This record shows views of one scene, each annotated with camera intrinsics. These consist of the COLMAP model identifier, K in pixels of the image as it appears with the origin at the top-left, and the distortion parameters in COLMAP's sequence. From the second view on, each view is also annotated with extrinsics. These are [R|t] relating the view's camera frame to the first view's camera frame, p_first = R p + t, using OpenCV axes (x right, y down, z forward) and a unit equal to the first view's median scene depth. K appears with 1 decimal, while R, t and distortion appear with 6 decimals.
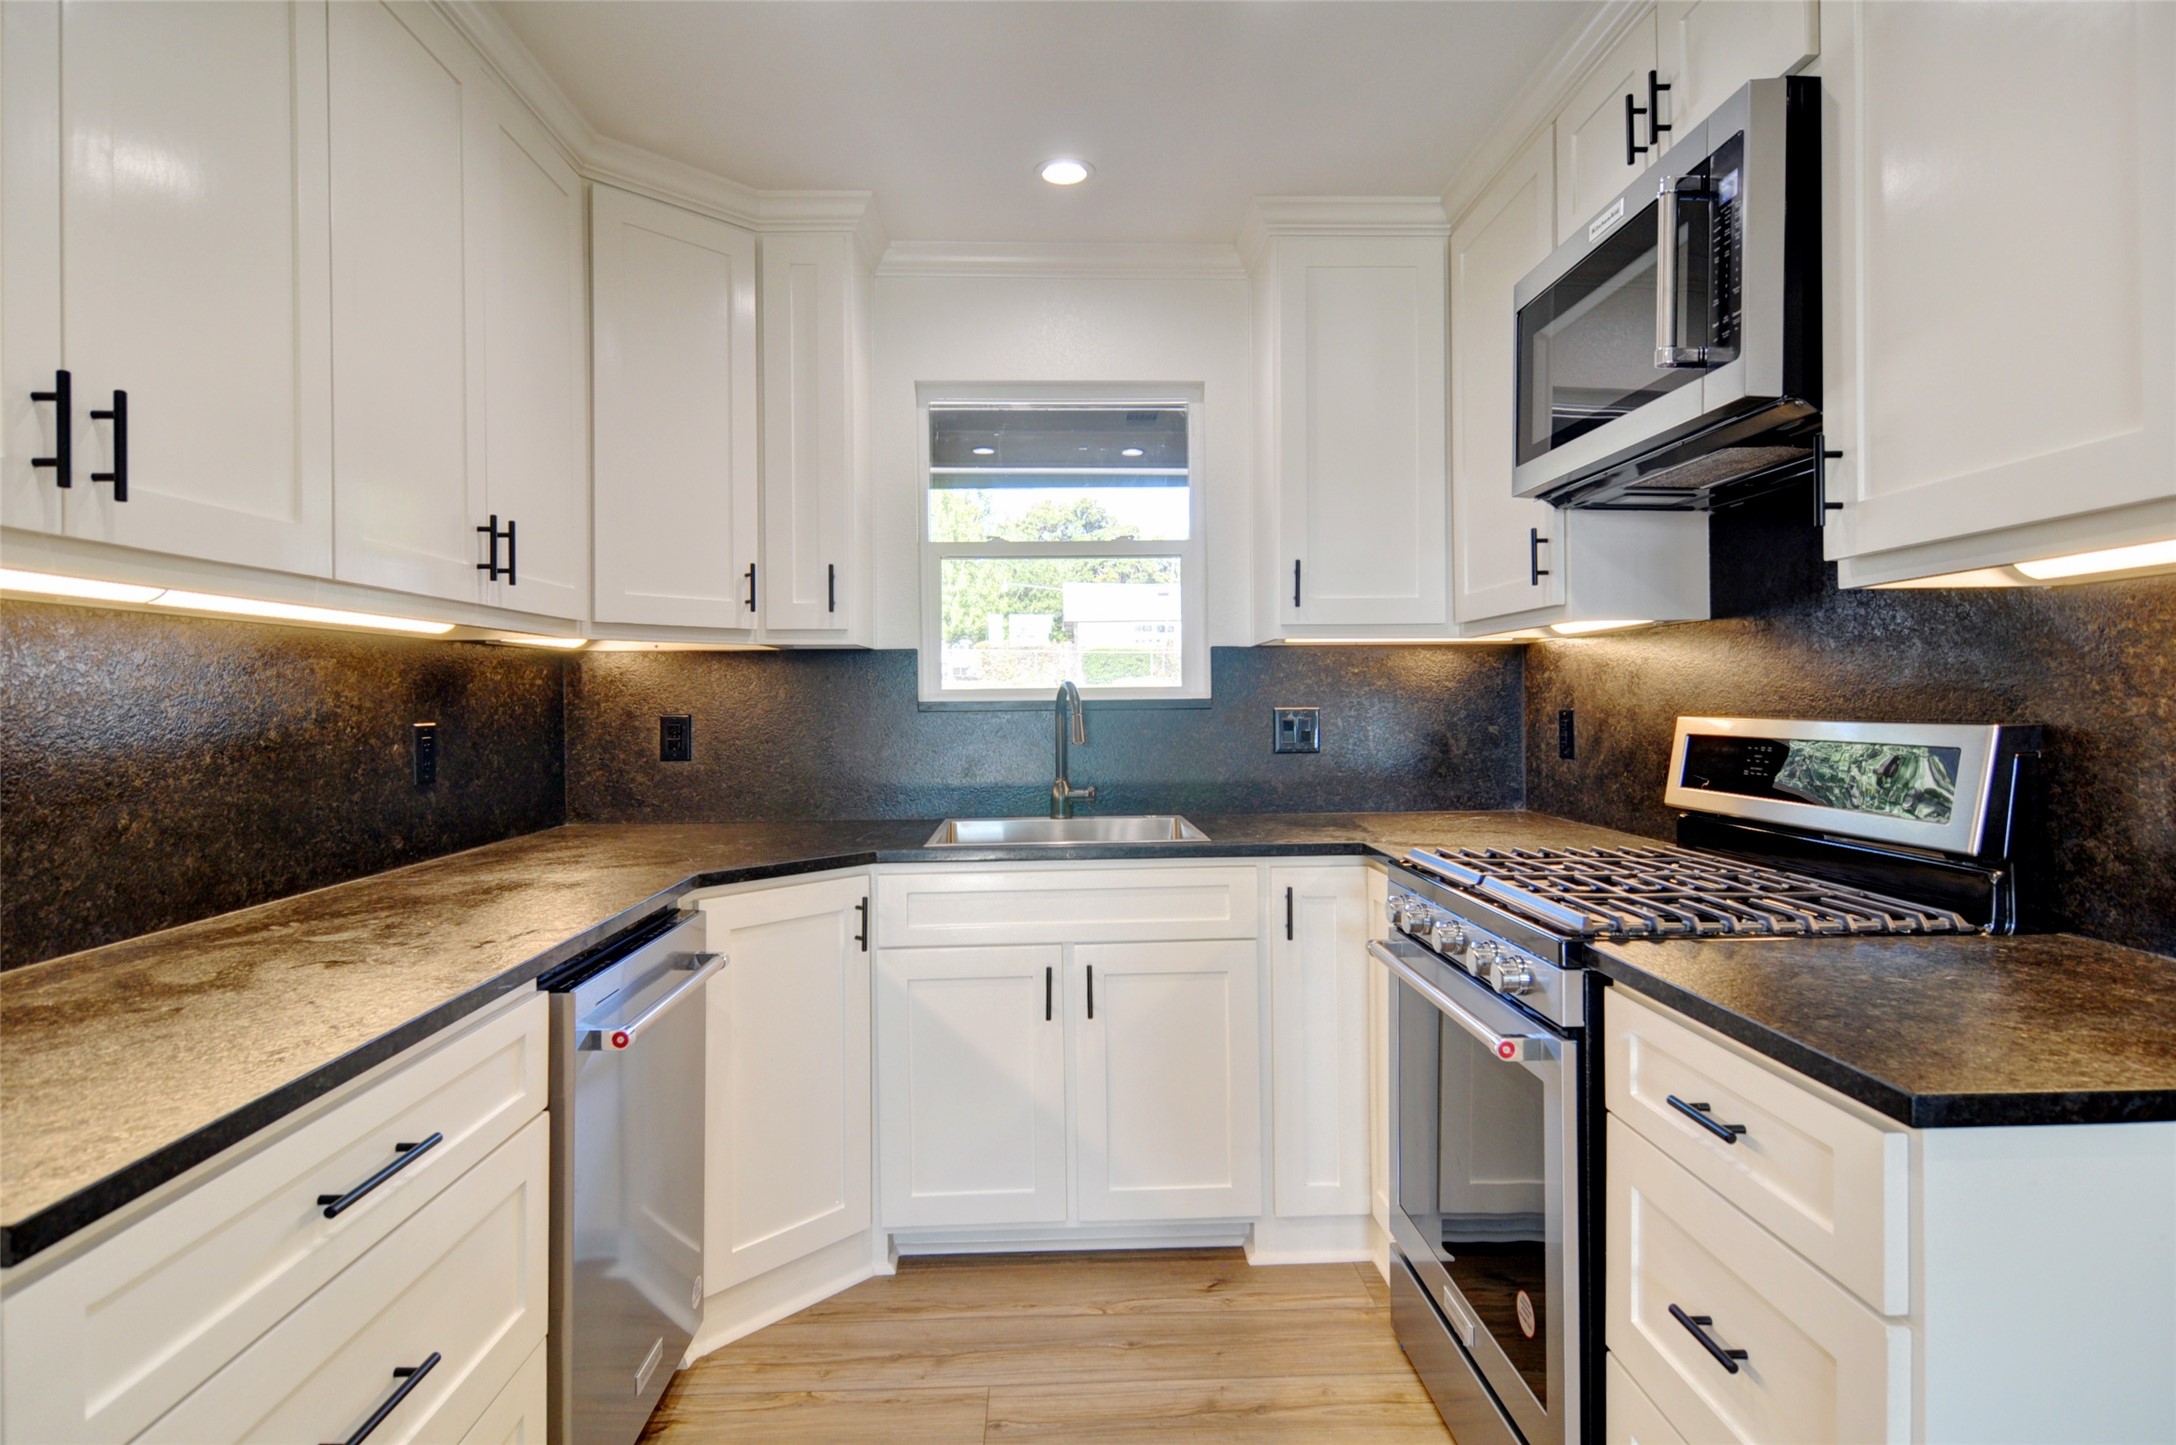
lens RADIAL K [[1162.5, 0, 1099.0], [0, 1162.5, 703.0], [0, 0, 1]] dist [0.019318, -0.005985]
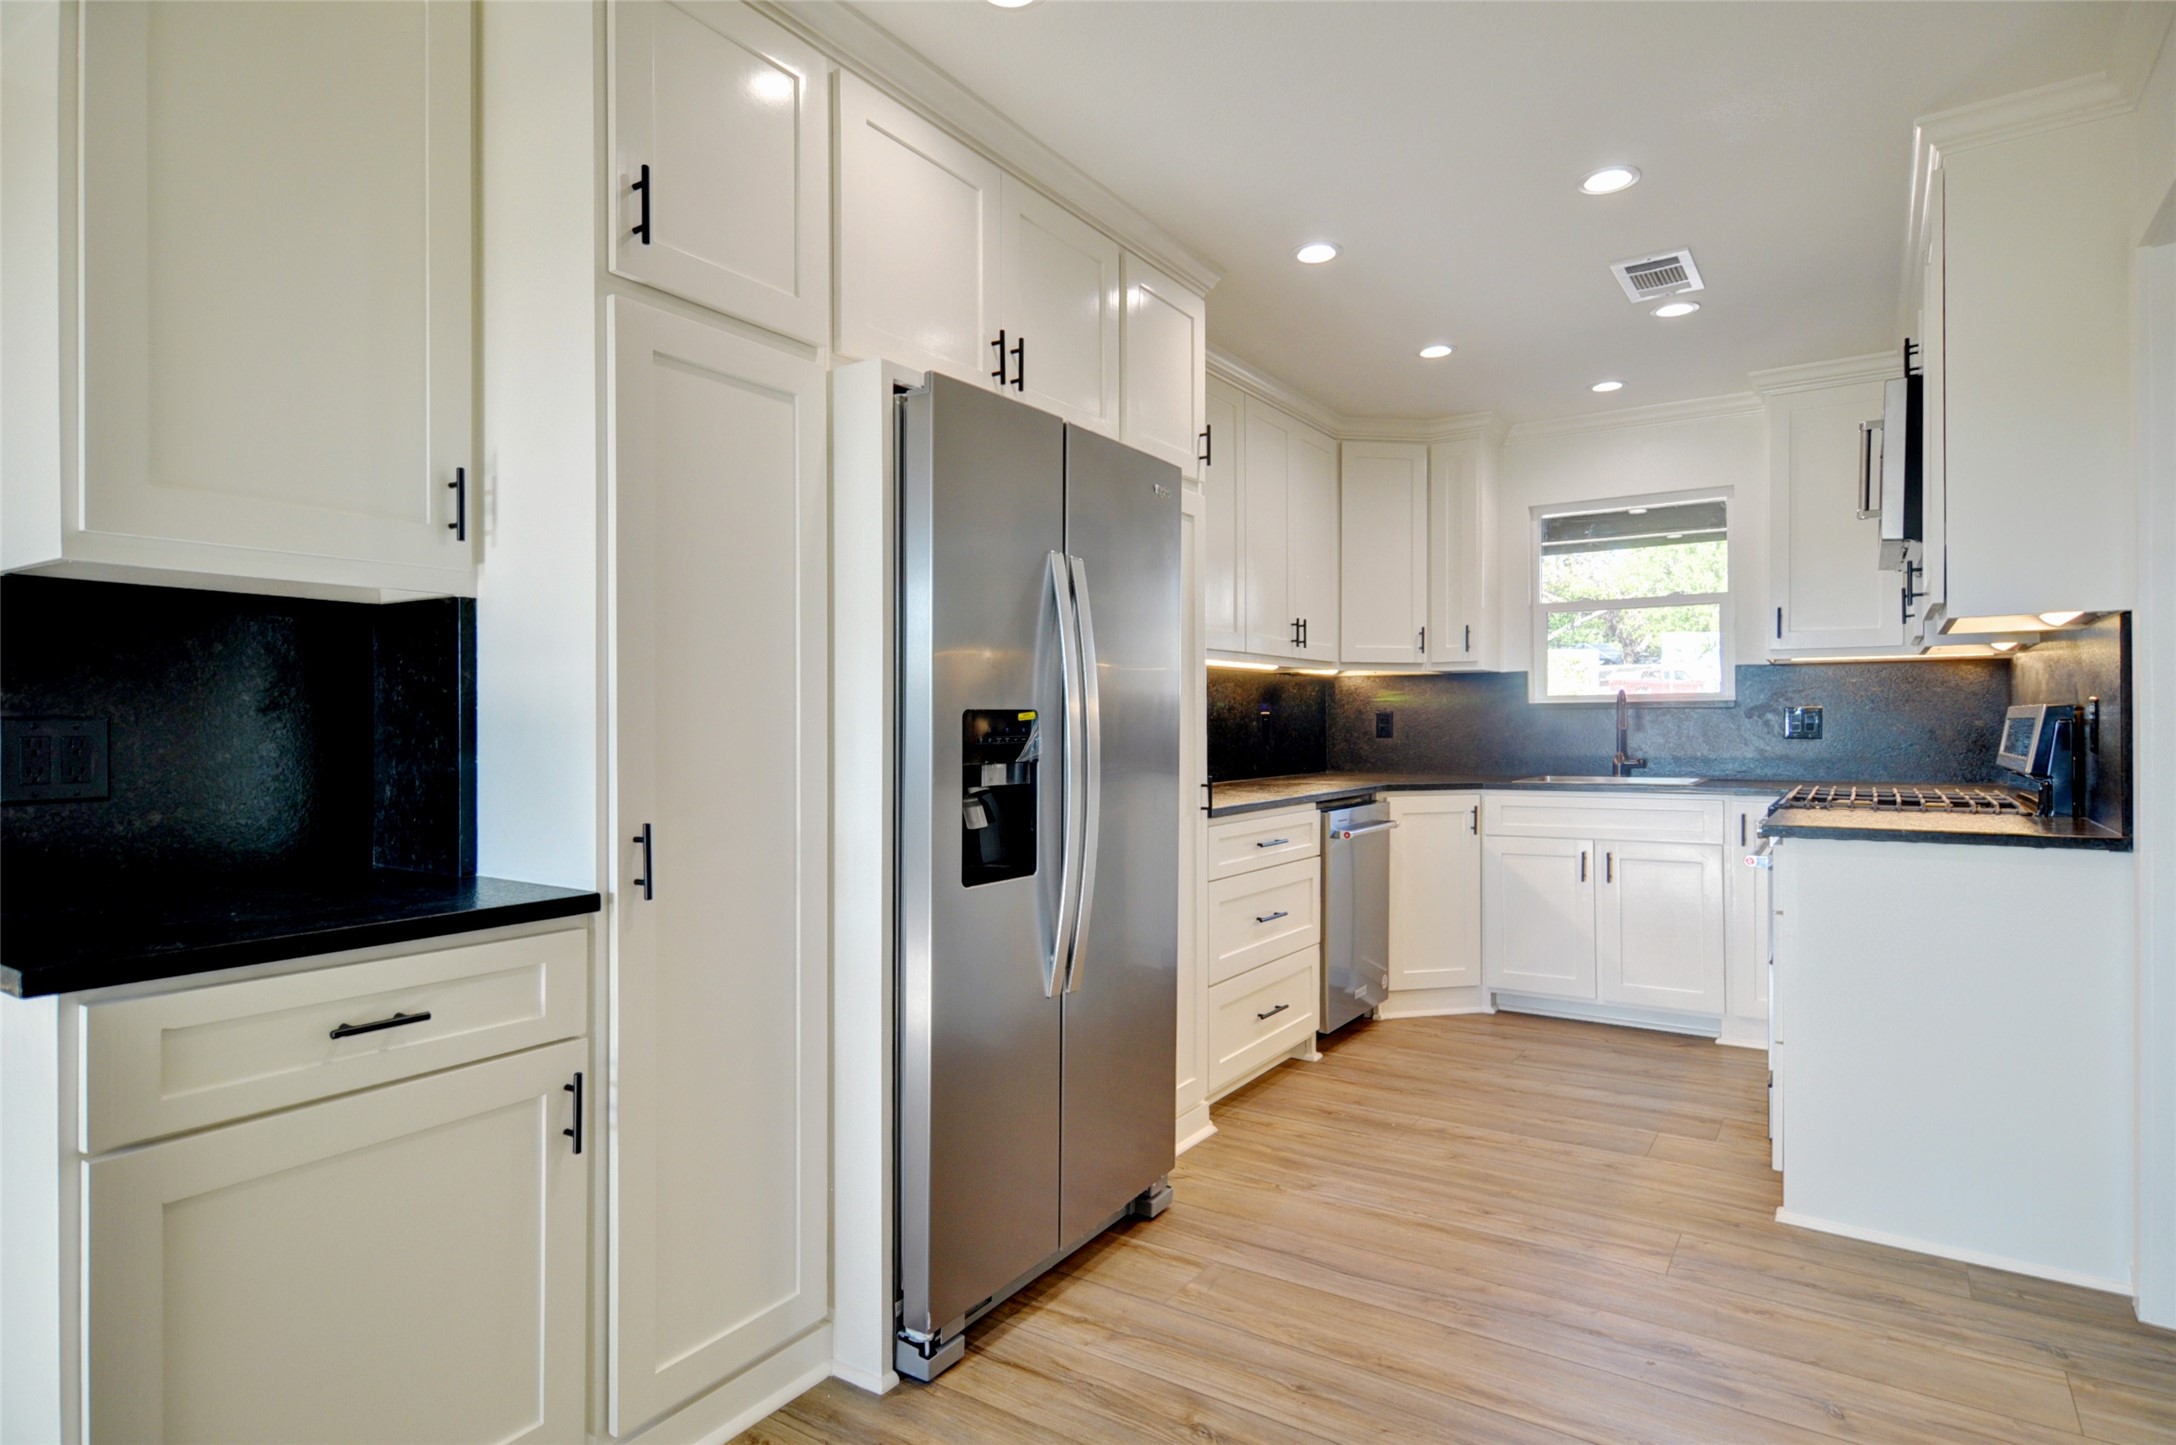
lens RADIAL K [[1162.5, 0, 1054.6], [0, 1162.5, 721.9], [0, 0, 1]] dist [0.019318, -0.005985]
pose [[0.790419, 0.003914, -0.612554, 0.384162], [-0.005833, 0.999982, -0.001138, 0.036363], [0.612539, 0.004472, 0.790428, -0.835408]]
